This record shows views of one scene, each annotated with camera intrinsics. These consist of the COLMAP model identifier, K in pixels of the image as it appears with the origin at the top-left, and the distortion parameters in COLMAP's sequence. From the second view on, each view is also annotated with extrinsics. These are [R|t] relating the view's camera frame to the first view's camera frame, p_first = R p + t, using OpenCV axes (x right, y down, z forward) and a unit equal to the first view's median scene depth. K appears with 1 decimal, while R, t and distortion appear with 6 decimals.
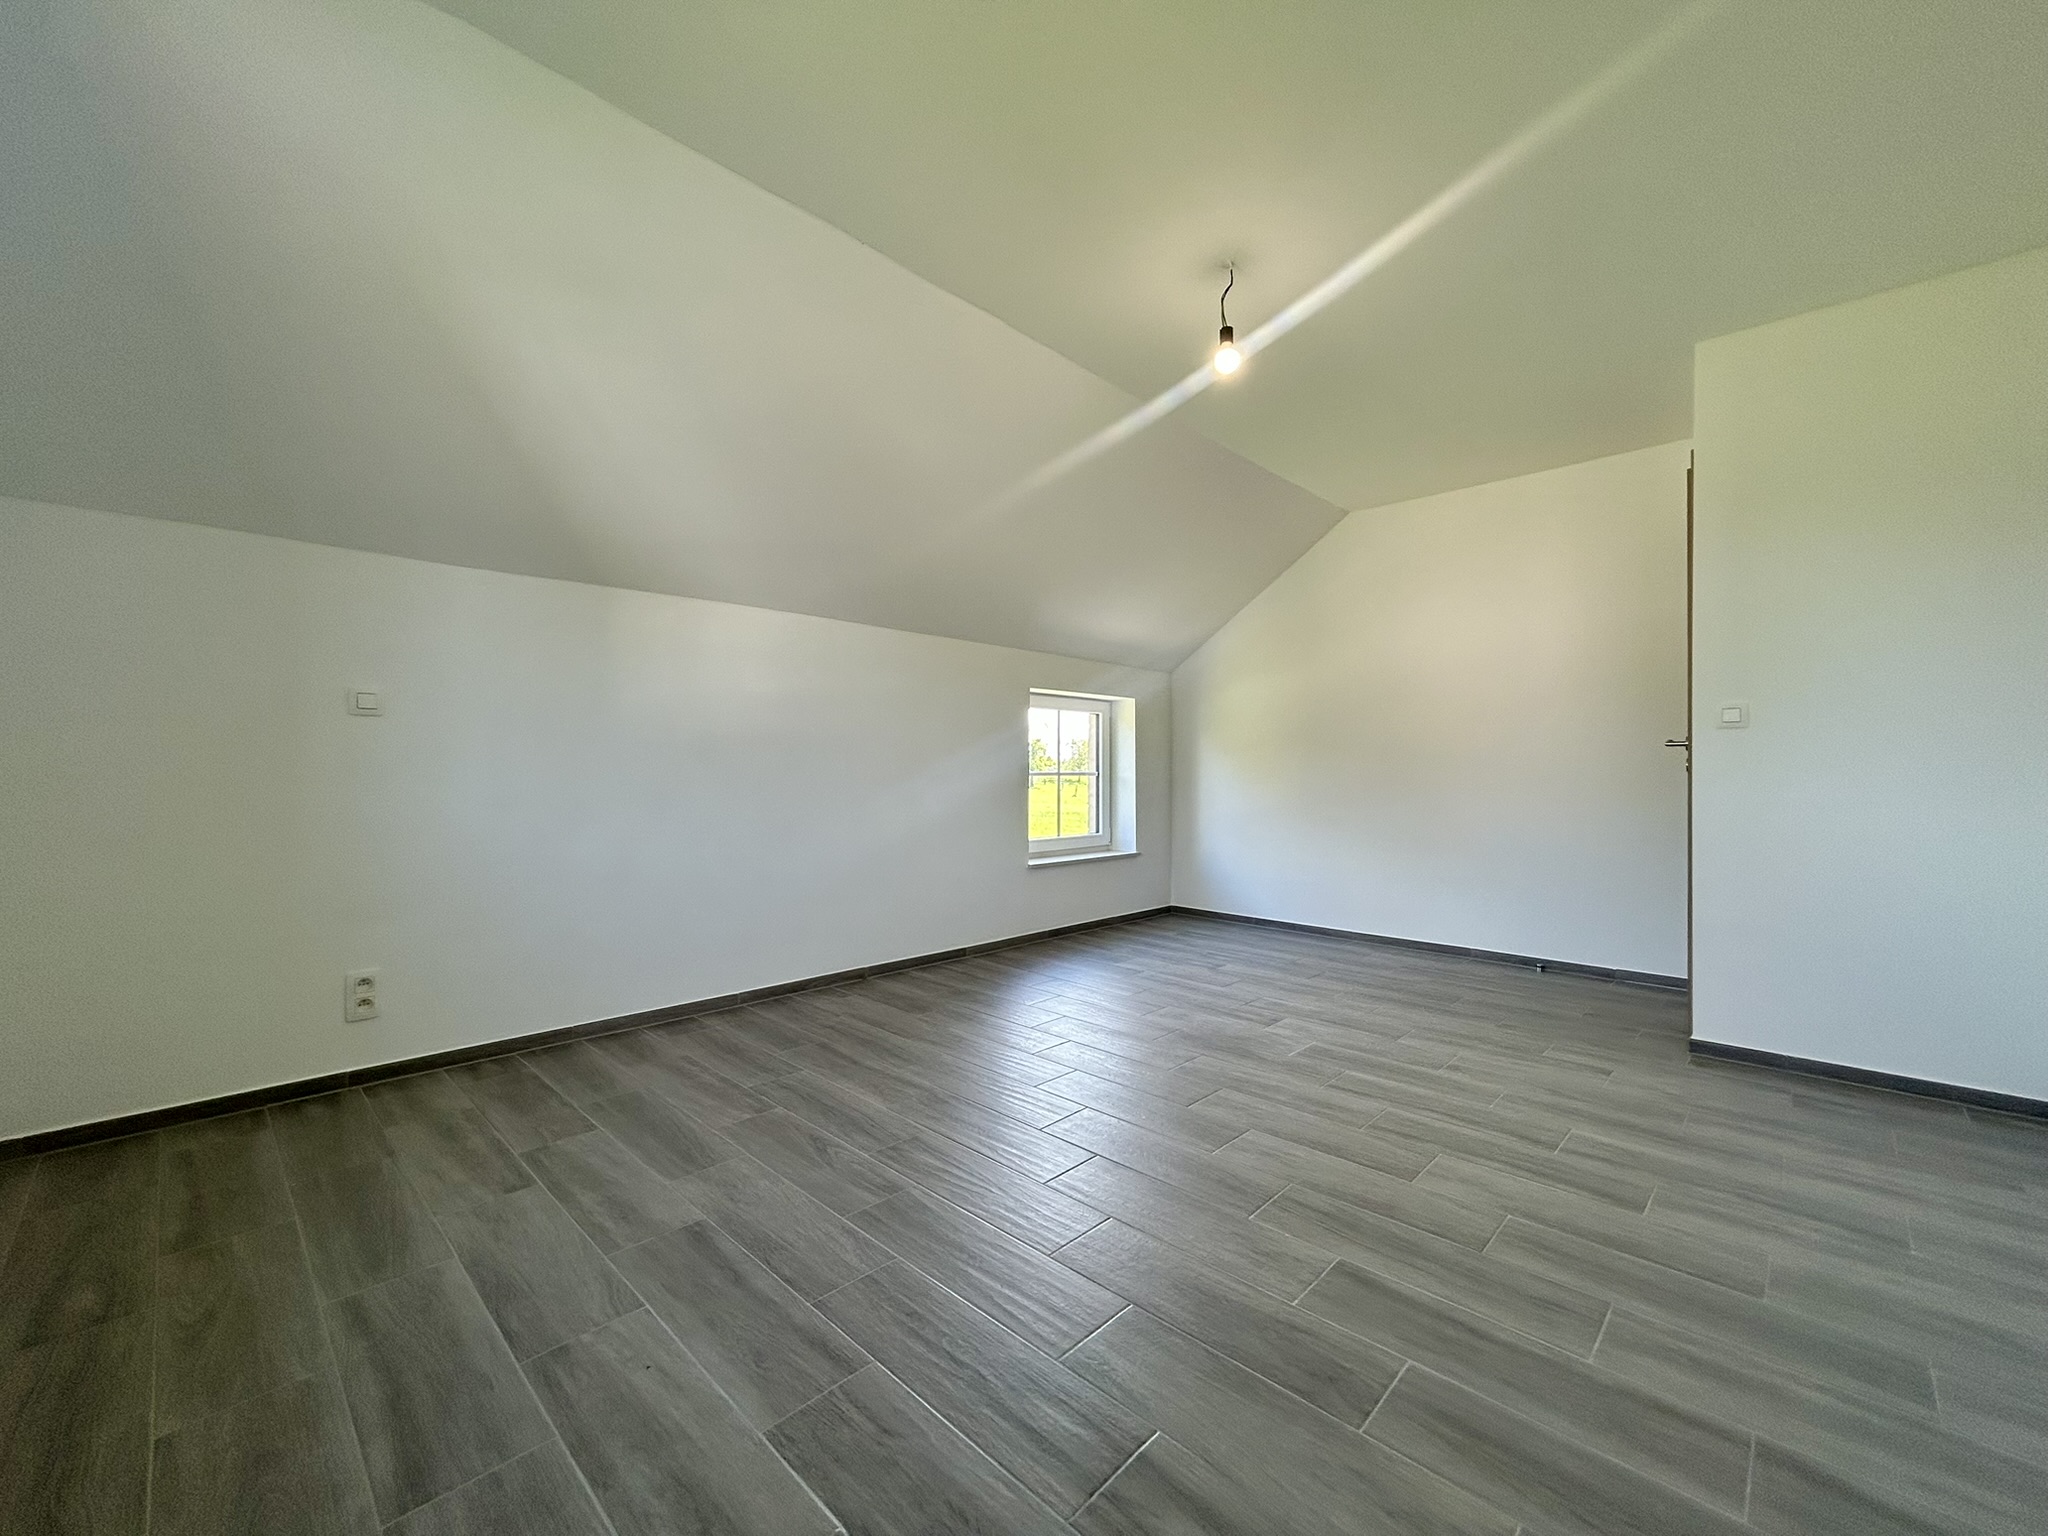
lens RADIAL K [[826.3, 0, 1024.0], [0, 826.3, 768.0], [0, 0, 1]] dist [-0.001863, 0.000184]
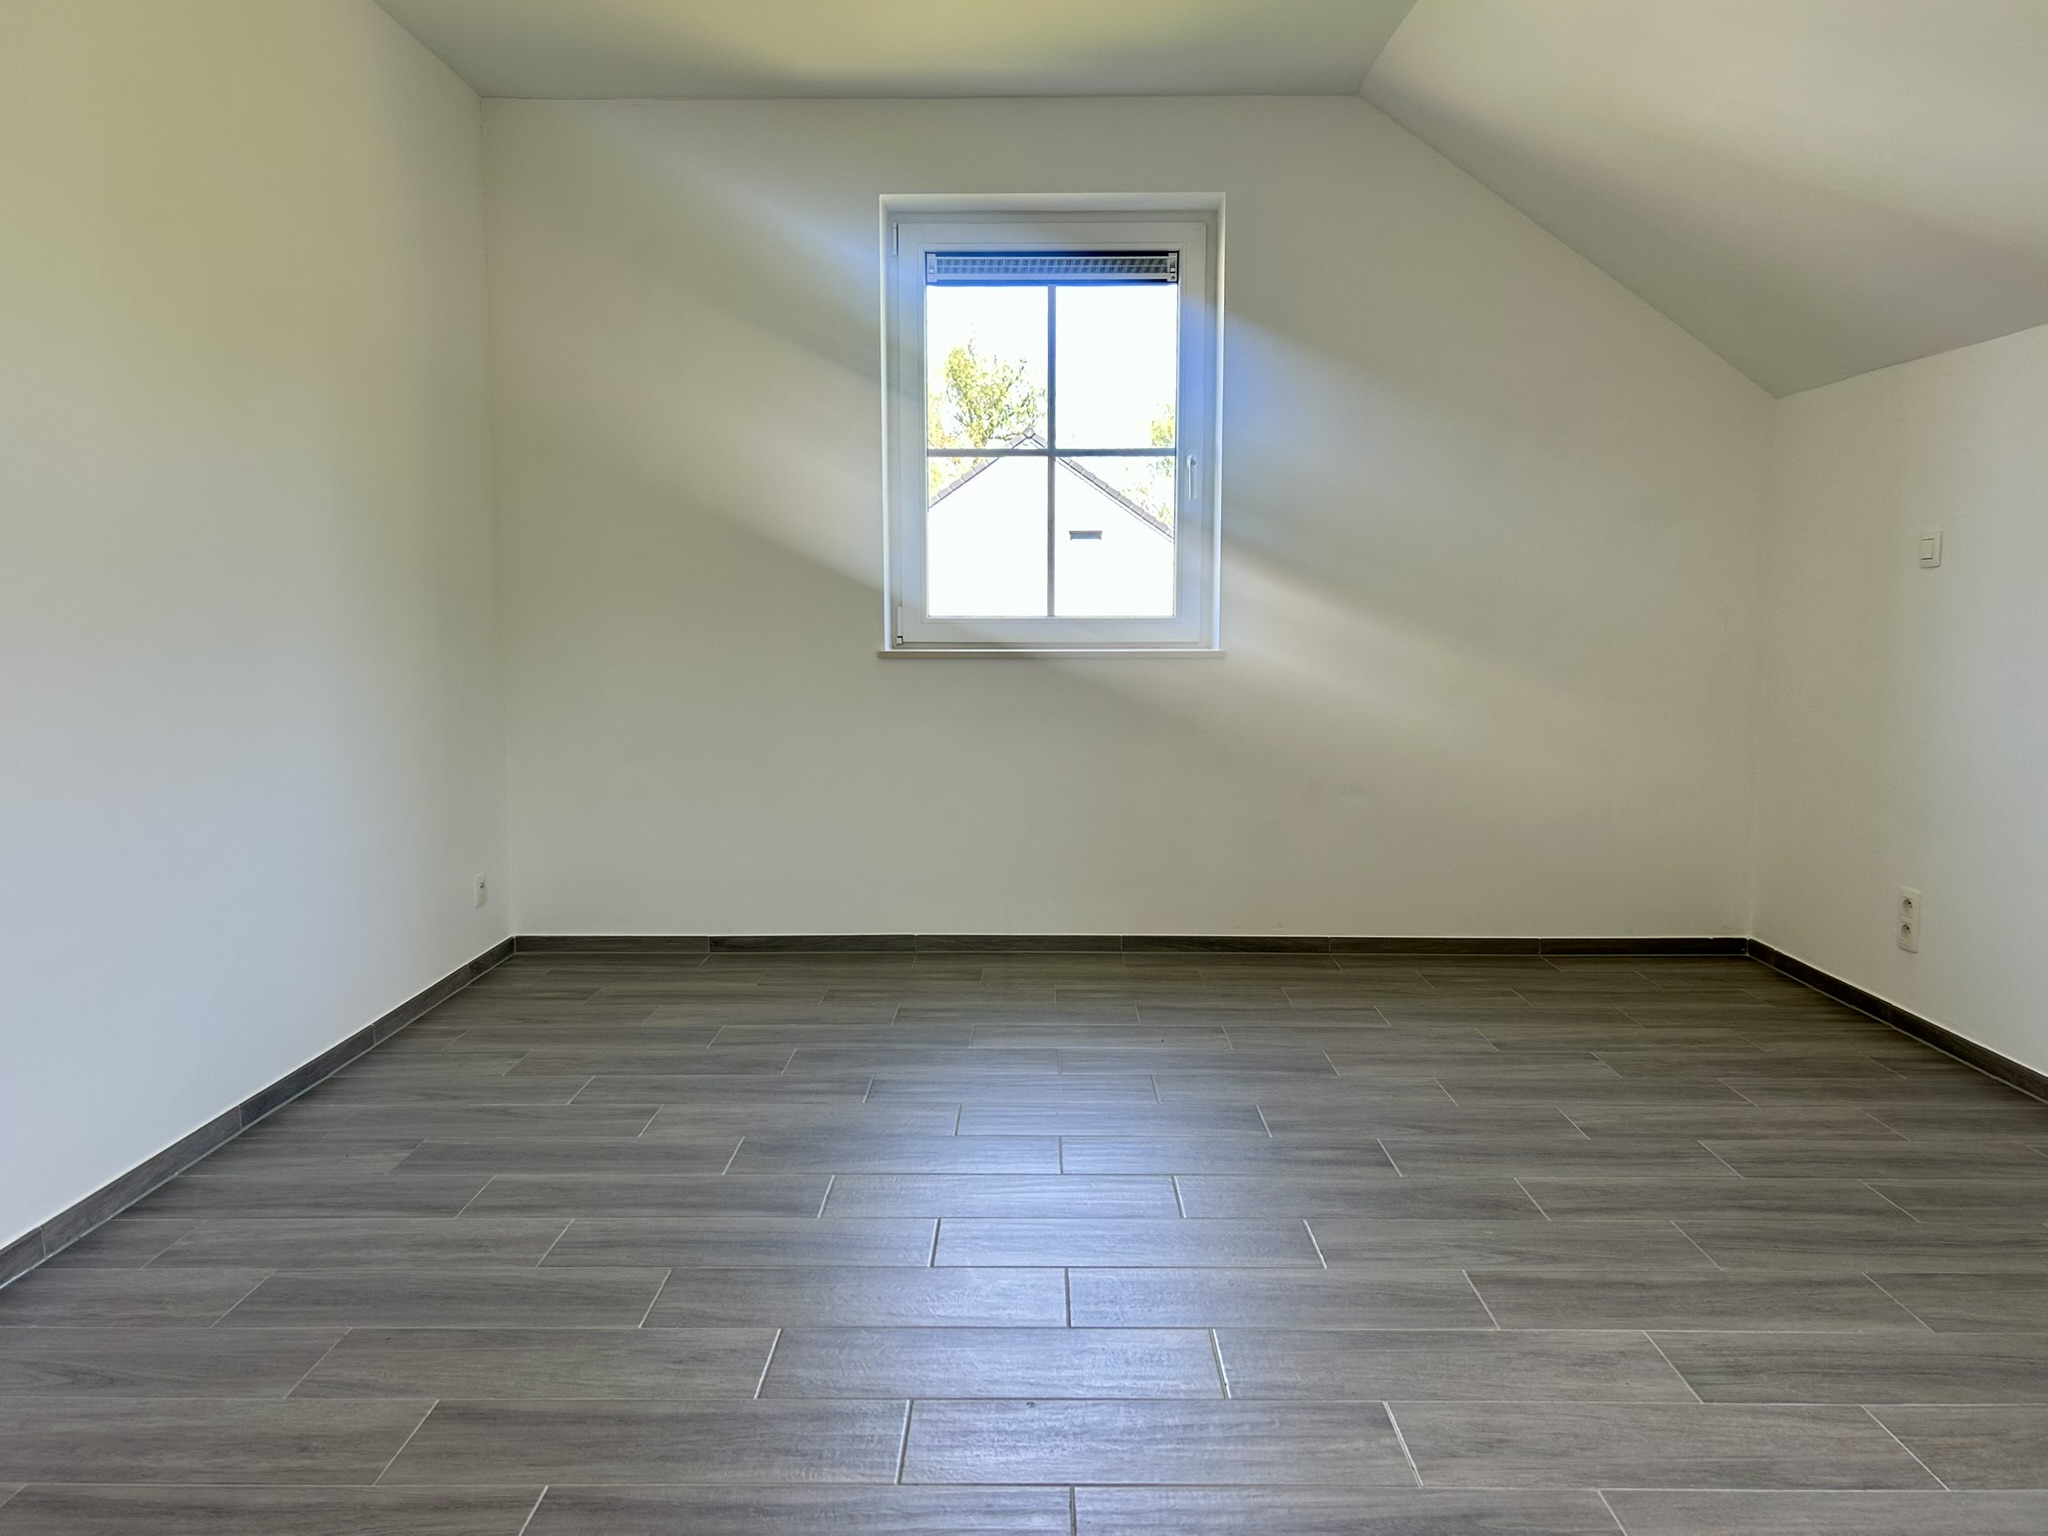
lens RADIAL K [[1503.6, 0, 1024.0], [0, 1503.6, 768.0], [0, 0, 1]] dist [0.090047, -0.156135]
pose [[-0.723468, 0.068465, -0.686955, 1.066728], [-0.000093, 0.995061, 0.099270, -0.024759], [0.690358, 0.071882, -0.719888, 1.872024]]
